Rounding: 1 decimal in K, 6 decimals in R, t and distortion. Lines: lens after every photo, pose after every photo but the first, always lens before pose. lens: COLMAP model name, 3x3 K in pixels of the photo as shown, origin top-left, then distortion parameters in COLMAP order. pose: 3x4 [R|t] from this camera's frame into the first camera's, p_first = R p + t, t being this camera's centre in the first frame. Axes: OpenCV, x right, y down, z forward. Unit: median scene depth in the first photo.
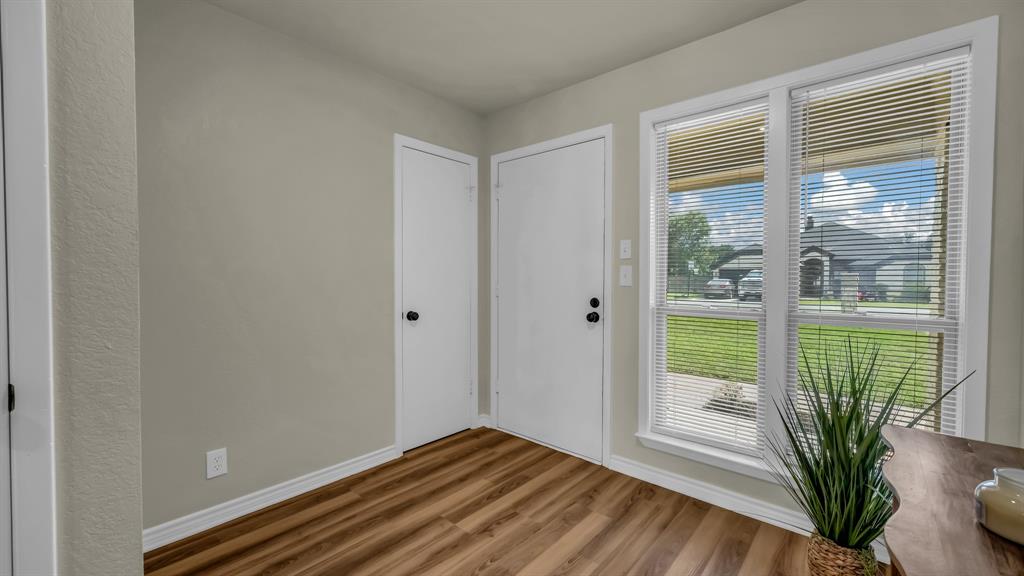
lens RADIAL K [[405.8, 0, 513.4], [0, 405.8, 287.6], [0, 0, 1]] dist [-0.010850, 0.000158]
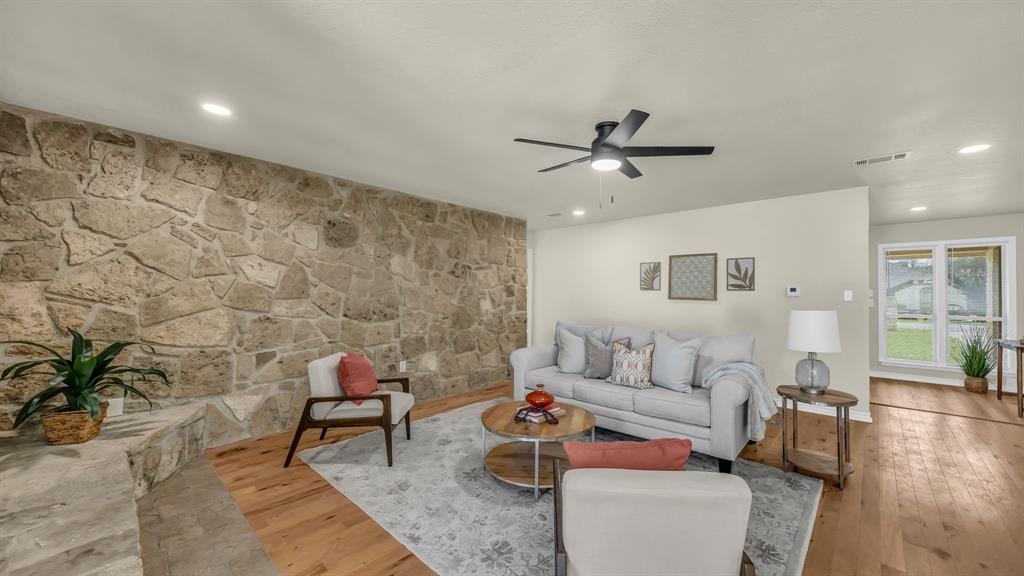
lens RADIAL K [[383.9, 0, 515.3], [0, 383.9, 289.6], [0, 0, 1]] dist [0.005756, 0.000500]
pose [[0.999428, 0.004142, -0.033568, -2.006268], [-0.005369, 0.999317, -0.036552, -0.008519], [0.033394, 0.036712, 0.998768, -1.656453]]
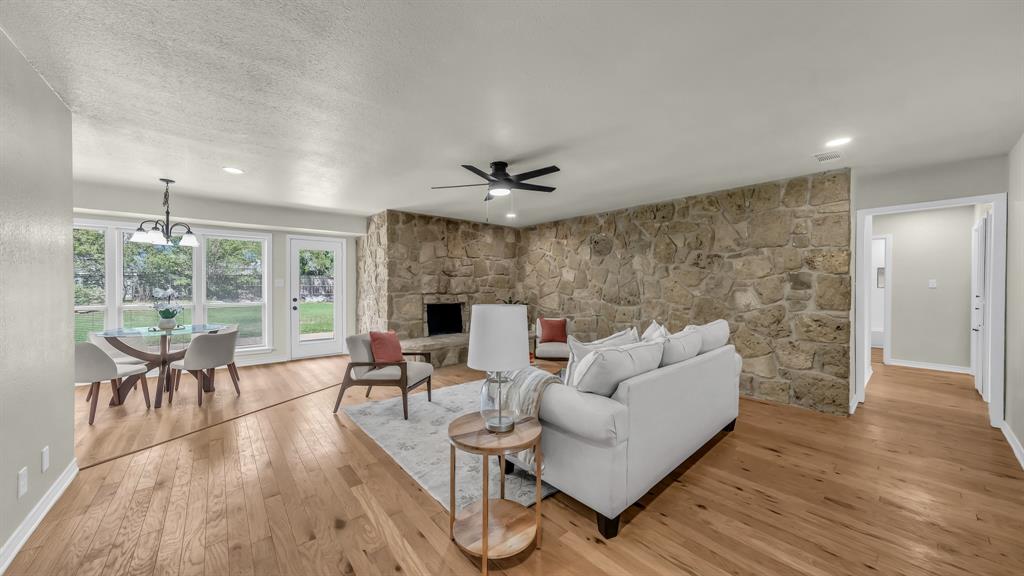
lens RADIAL K [[349.9, 0, 513.9], [0, 349.9, 287.7], [0, 0, 1]] dist [0.000521, 0.000241]
pose [[-0.137582, 0.004409, -0.990481, -0.444743], [-0.027589, 0.999585, 0.008281, -0.035619], [0.990106, 0.028466, -0.137403, -0.337234]]
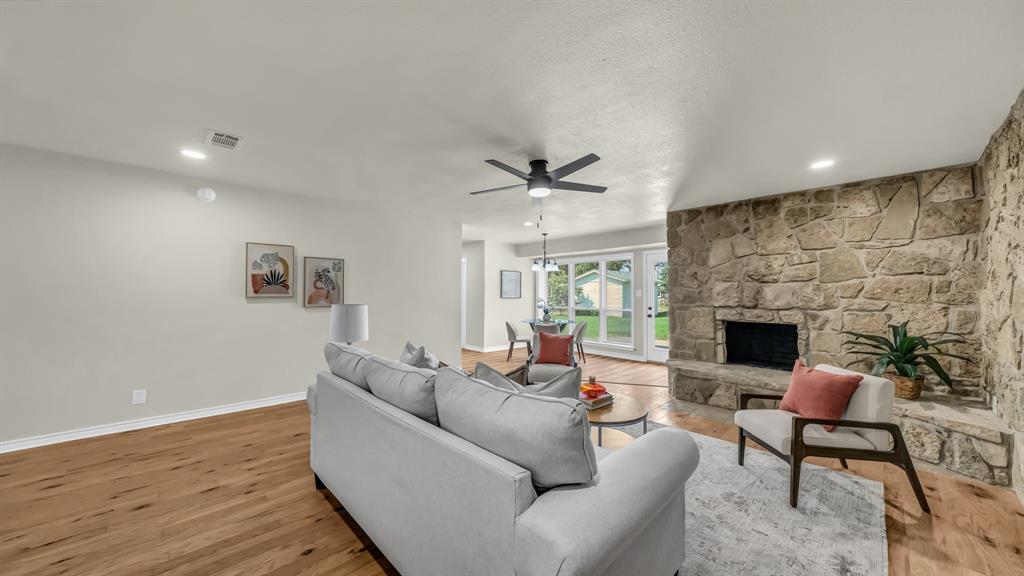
lens RADIAL K [[358.2, 0, 513.0], [0, 358.2, 286.8], [0, 0, 1]] dist [0.001236, 0.000189]
pose [[-0.995469, -0.007043, 0.094829, -1.828832], [-0.006669, 0.999969, 0.004258, -0.062574], [-0.094856, 0.003606, -0.995484, 0.703117]]
